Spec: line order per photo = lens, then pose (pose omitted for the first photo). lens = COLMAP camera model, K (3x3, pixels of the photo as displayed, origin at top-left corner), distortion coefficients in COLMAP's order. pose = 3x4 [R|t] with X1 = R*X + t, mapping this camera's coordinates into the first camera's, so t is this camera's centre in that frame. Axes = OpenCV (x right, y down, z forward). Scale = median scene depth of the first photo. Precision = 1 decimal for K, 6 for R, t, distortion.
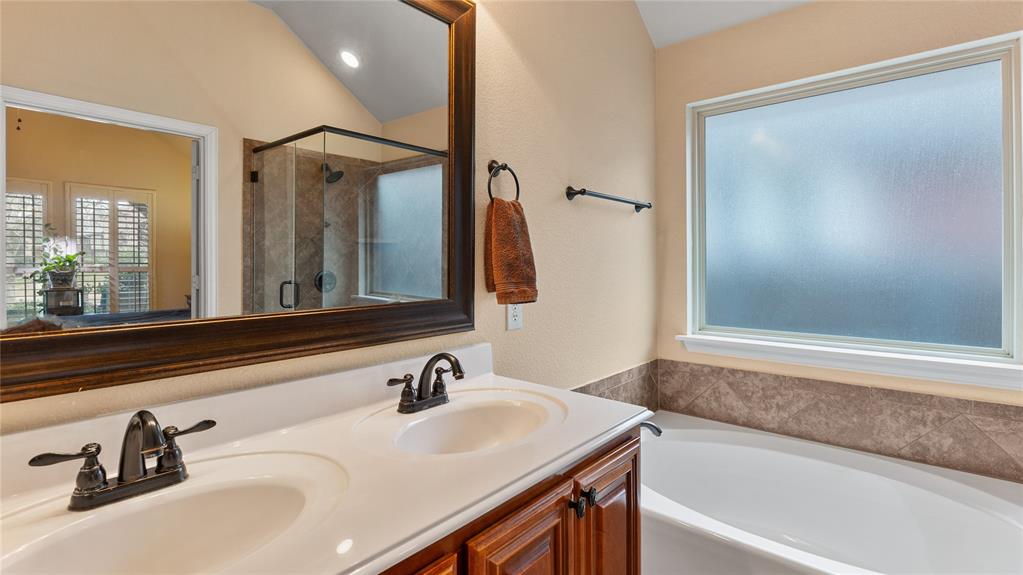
lens RADIAL K [[478.8, 0, 516.5], [0, 478.8, 284.2], [0, 0, 1]] dist [-0.006495, 0.002542]
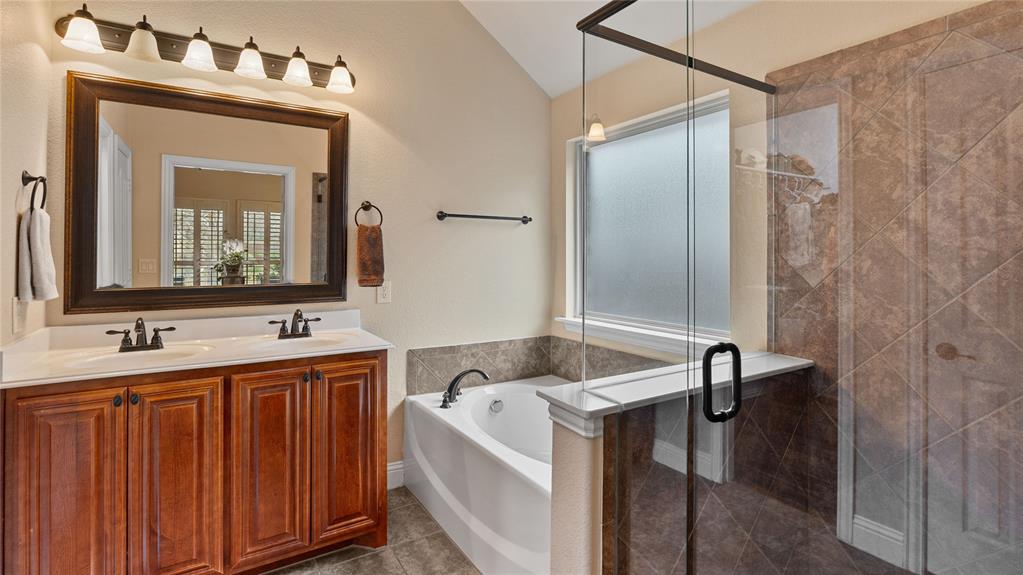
lens RADIAL K [[478.8, 0, 512.4], [0, 478.8, 280.0], [0, 0, 1]] dist [-0.006495, 0.002542]
pose [[0.958265, 0.017846, -0.285323, 0.596708], [-0.017301, 0.999841, 0.004429, 0.000545], [0.285356, 0.000692, 0.958421, -0.295188]]
